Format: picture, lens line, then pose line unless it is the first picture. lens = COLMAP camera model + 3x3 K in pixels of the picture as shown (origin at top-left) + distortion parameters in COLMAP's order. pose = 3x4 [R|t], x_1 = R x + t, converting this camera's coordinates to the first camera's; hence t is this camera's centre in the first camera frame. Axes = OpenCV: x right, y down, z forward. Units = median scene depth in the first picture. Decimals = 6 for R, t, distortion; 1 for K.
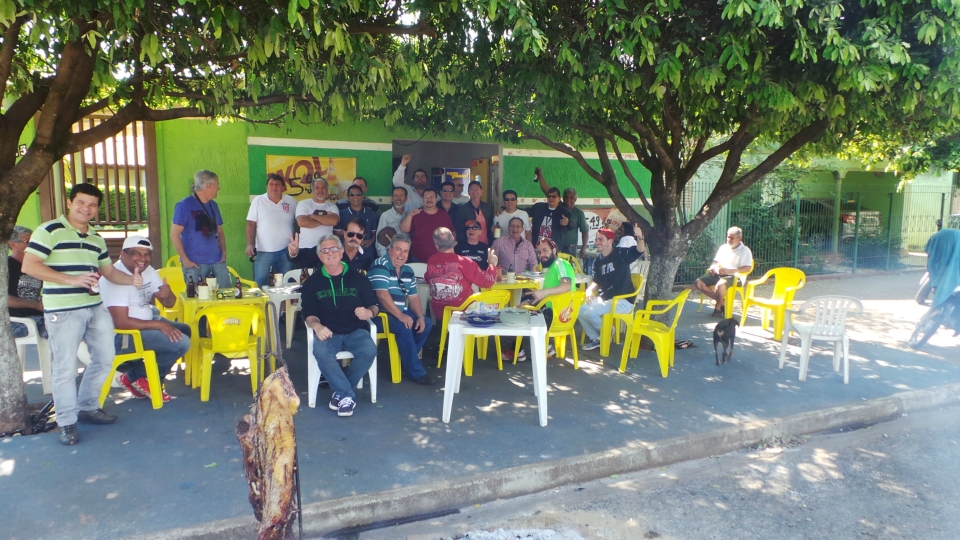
lens RADIAL K [[663.6, 0, 476.6], [0, 663.6, 270.2], [0, 0, 1]] dist [-0.006694, 0.021376]
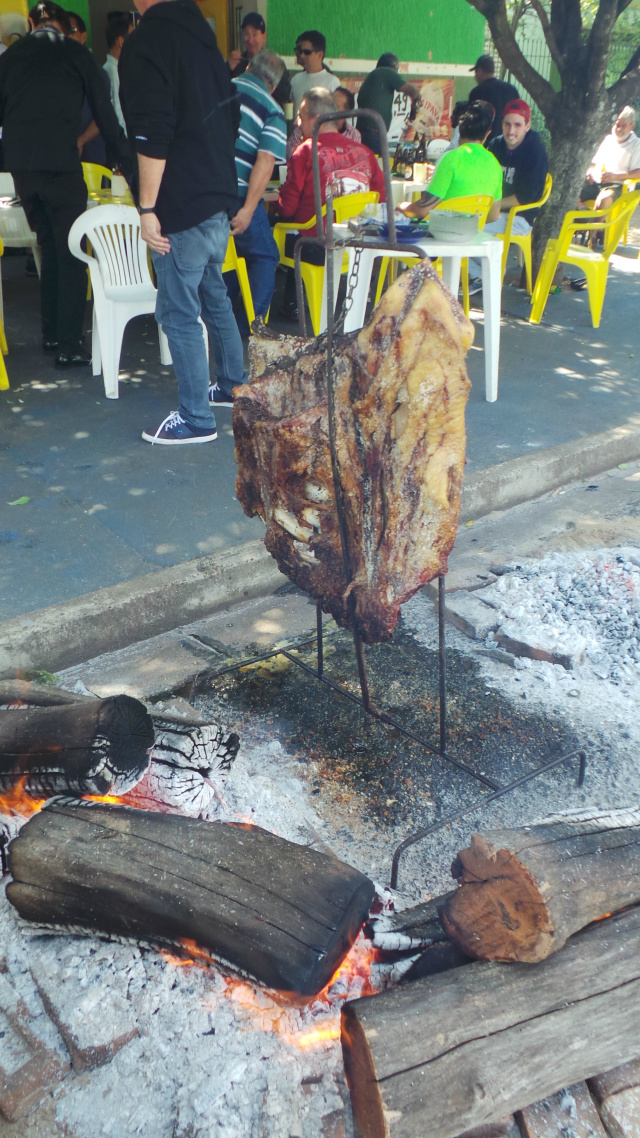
lens RADIAL K [[880.0, 0, 323.3], [0, 880.0, 536.6], [0, 0, 1]] dist [-0.008550, -0.000754]
pose [[0.974856, -0.095436, 0.201365, -0.221984], [0.019169, 0.936213, 0.350909, 0.044699], [-0.222010, -0.338226, 0.914503, 0.172426]]
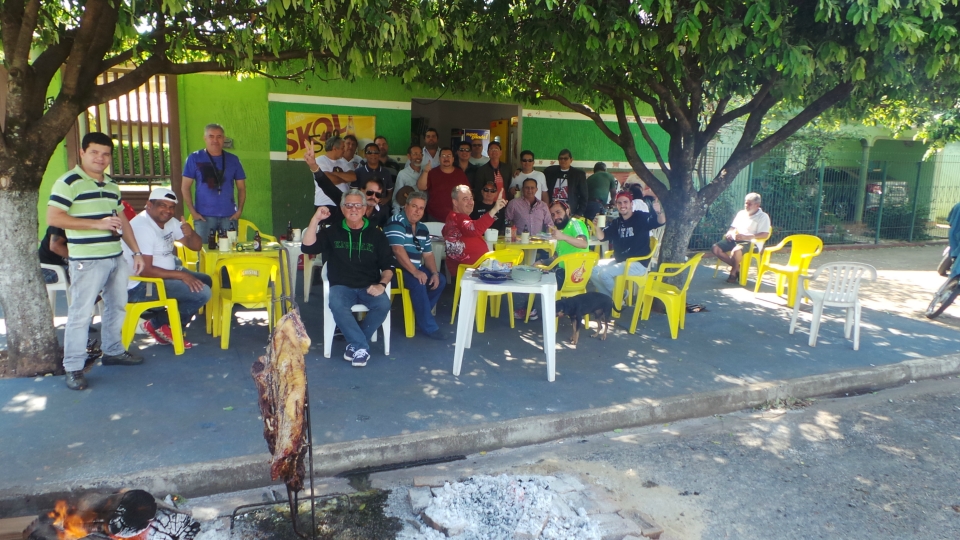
lens RADIAL K [[663.6, 0, 476.6], [0, 663.6, 270.2], [0, 0, 1]] dist [-0.006694, 0.021376]
pose [[0.999307, 0.023272, -0.029063, 0.010256], [-0.021678, 0.998304, 0.054021, 0.009411], [0.030270, -0.053353, 0.998117, -0.015122]]
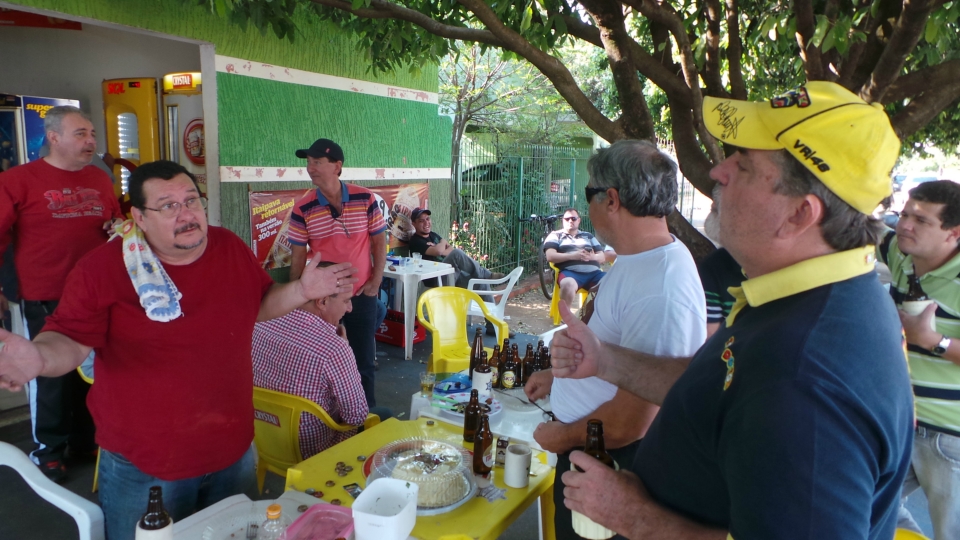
lens RADIAL K [[669.1, 0, 480.0], [0, 669.1, 270.0], [0, 0, 1]] dist [0.031032, 0.000914]
pose [[0.825283, -0.077915, 0.559318, -0.144553], [0.041607, 0.996134, 0.077372, -0.125900], [-0.563184, -0.040582, 0.825334, 0.971023]]
